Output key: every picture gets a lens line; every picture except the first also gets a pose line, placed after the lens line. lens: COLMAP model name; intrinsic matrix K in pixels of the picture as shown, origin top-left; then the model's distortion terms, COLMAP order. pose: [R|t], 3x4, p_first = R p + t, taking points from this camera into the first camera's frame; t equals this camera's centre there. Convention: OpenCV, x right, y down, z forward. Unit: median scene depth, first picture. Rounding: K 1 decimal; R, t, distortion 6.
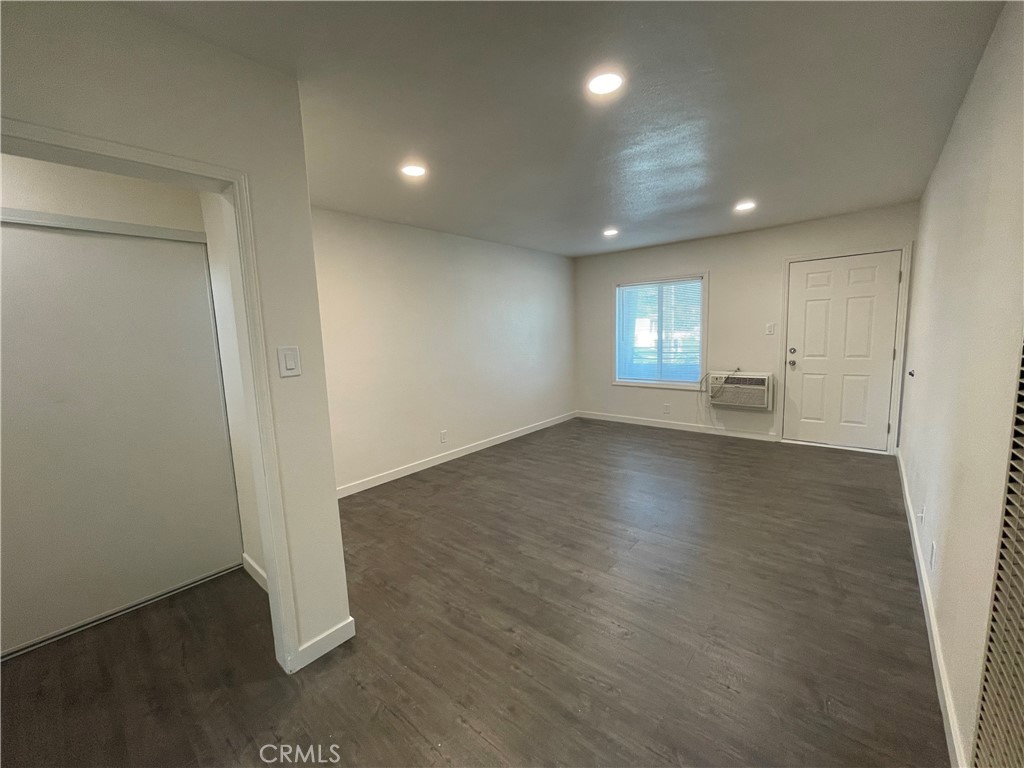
lens RADIAL K [[414.6, 0, 515.1], [0, 414.6, 380.7], [0, 0, 1]] dist [0.001488, -0.000299]
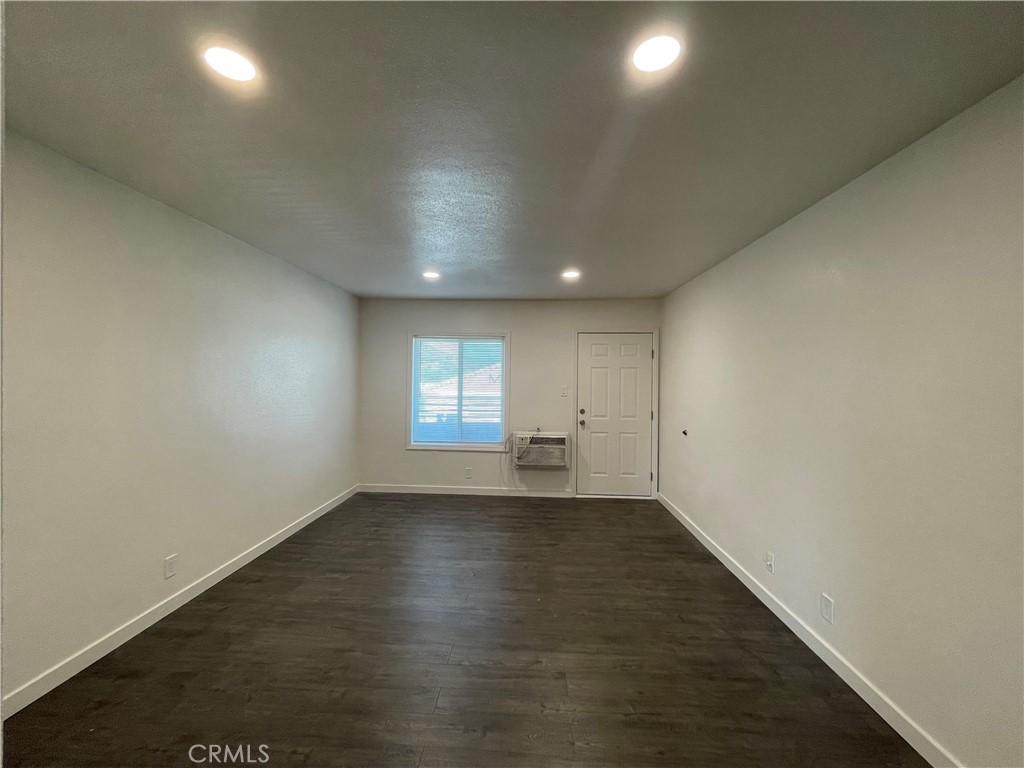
lens RADIAL K [[414.6, 0, 515.1], [0, 414.6, 380.7], [0, 0, 1]] dist [0.001488, -0.000299]
pose [[0.795132, 0.045554, 0.604723, -0.139295], [0.031811, 0.992669, -0.116606, -0.030284], [-0.605601, 0.111954, 0.787854, 0.228670]]
